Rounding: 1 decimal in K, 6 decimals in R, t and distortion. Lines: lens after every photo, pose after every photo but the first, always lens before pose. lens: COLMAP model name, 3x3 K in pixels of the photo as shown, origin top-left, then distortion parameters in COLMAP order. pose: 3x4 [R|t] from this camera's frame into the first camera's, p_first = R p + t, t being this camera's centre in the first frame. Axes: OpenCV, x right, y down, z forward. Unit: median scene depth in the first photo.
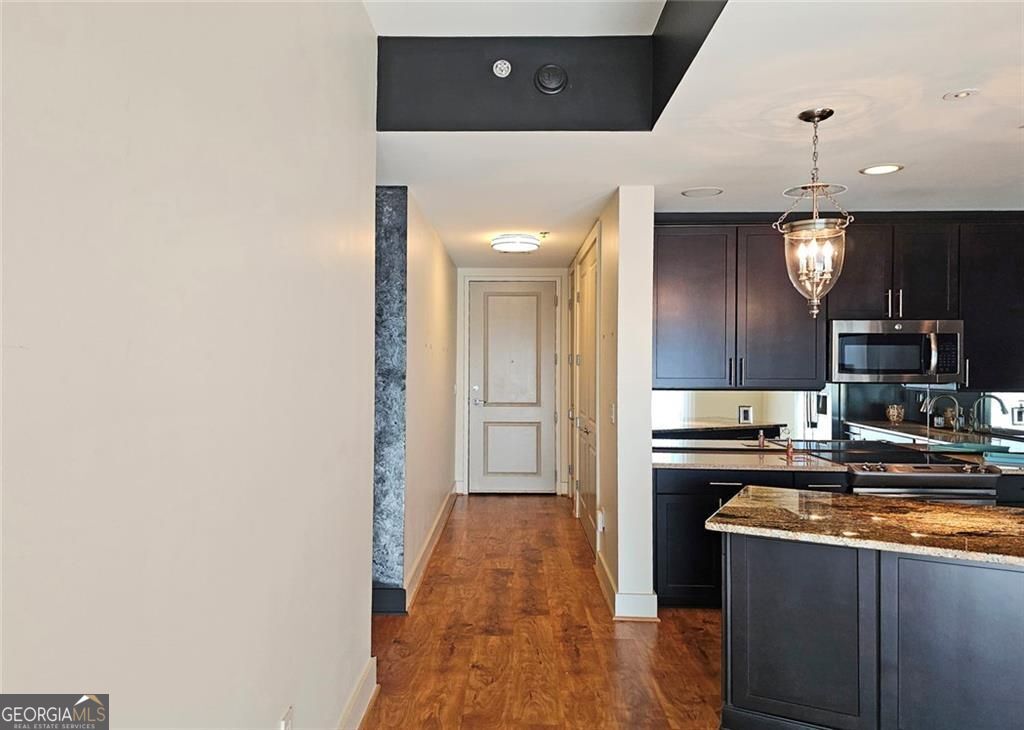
lens RADIAL K [[692.9, 0, 512.0], [0, 692.9, 365.0], [0, 0, 1]] dist [0.031576, -0.000147]
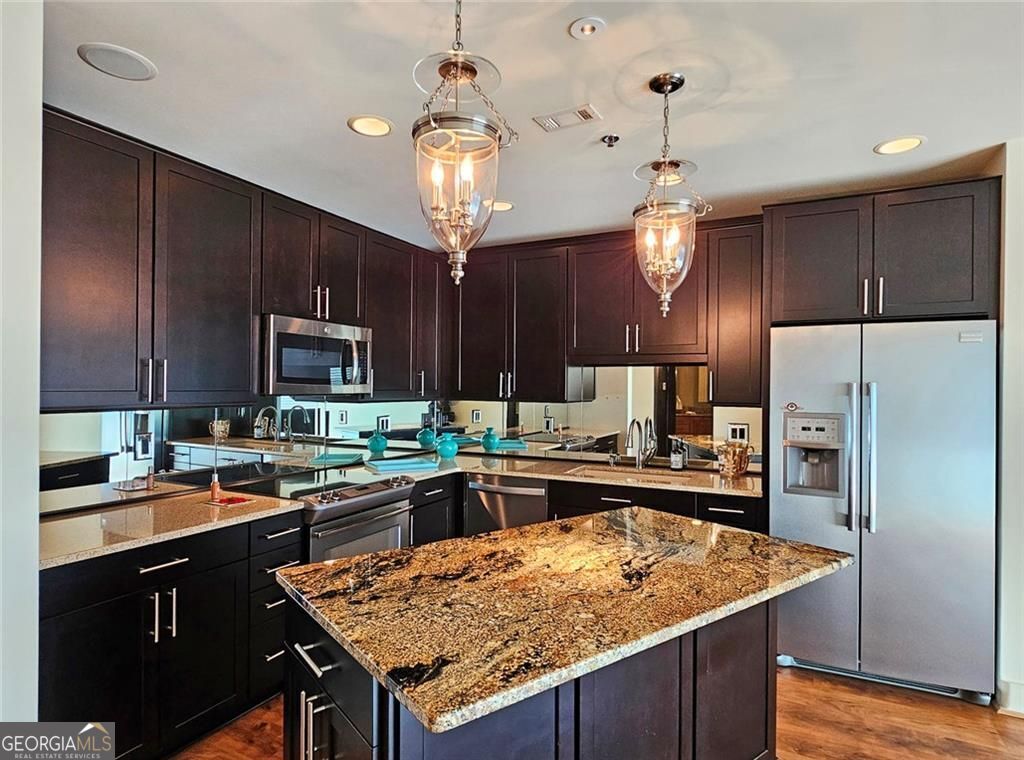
lens RADIAL K [[587.0, 0, 470.5], [0, 587.0, 382.0], [0, 0, 1]] dist [-0.004431, -0.001157]
pose [[0.472927, -0.007332, 0.881071, -0.008593], [0.011812, 0.999928, 0.001980, 0.011567], [-0.881022, 0.009471, 0.472980, 0.498887]]
